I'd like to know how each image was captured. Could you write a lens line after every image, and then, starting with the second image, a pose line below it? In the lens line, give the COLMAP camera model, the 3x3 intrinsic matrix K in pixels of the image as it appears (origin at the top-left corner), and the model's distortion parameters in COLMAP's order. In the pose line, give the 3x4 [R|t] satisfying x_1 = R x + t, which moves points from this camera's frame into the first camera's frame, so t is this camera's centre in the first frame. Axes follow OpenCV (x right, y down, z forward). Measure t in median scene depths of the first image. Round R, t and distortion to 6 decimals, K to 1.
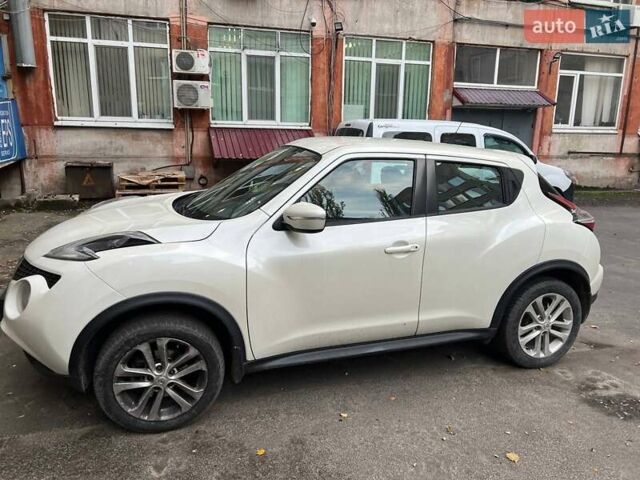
lens RADIAL K [[474.9, 0, 316.3], [0, 474.9, 248.4], [0, 0, 1]] dist [0.054351, -0.053682]
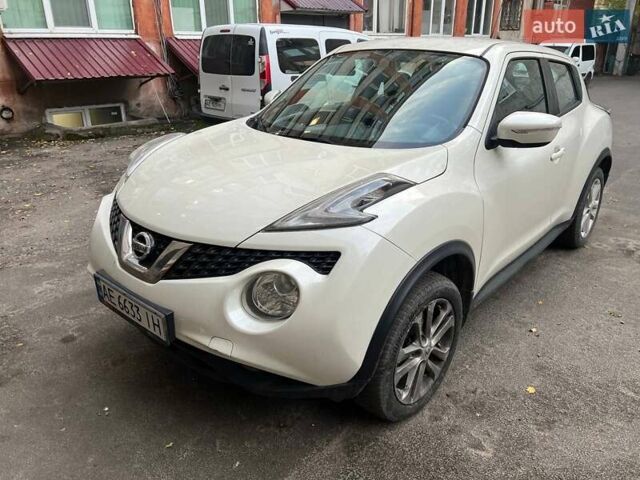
lens RADIAL K [[476.7, 0, 317.6], [0, 476.7, 238.4], [0, 0, 1]] dist [0.049743, -0.051212]
pose [[0.870798, -0.204313, 0.447177, -0.213475], [0.136766, 0.974326, 0.178838, -0.021900], [-0.472235, -0.094573, 0.876385, 0.103211]]
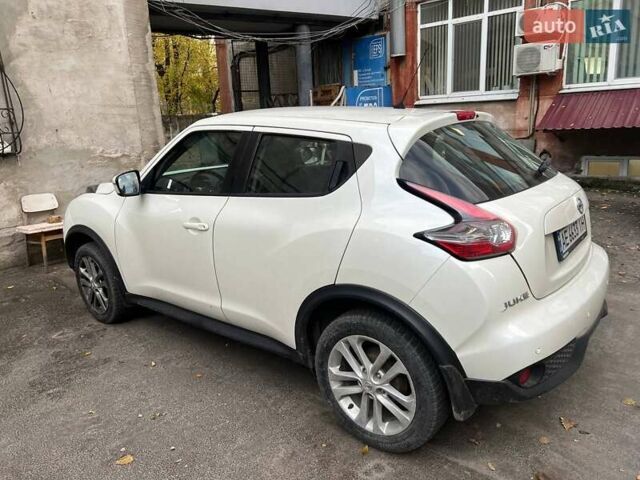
lens RADIAL K [[476.7, 0, 317.6], [0, 476.7, 238.4], [0, 0, 1]] dist [0.049743, -0.051212]
pose [[0.532014, 0.168946, -0.829710, 0.331173], [-0.142168, 0.983805, 0.109165, -0.033910], [0.834715, 0.059881, 0.547417, 0.199370]]
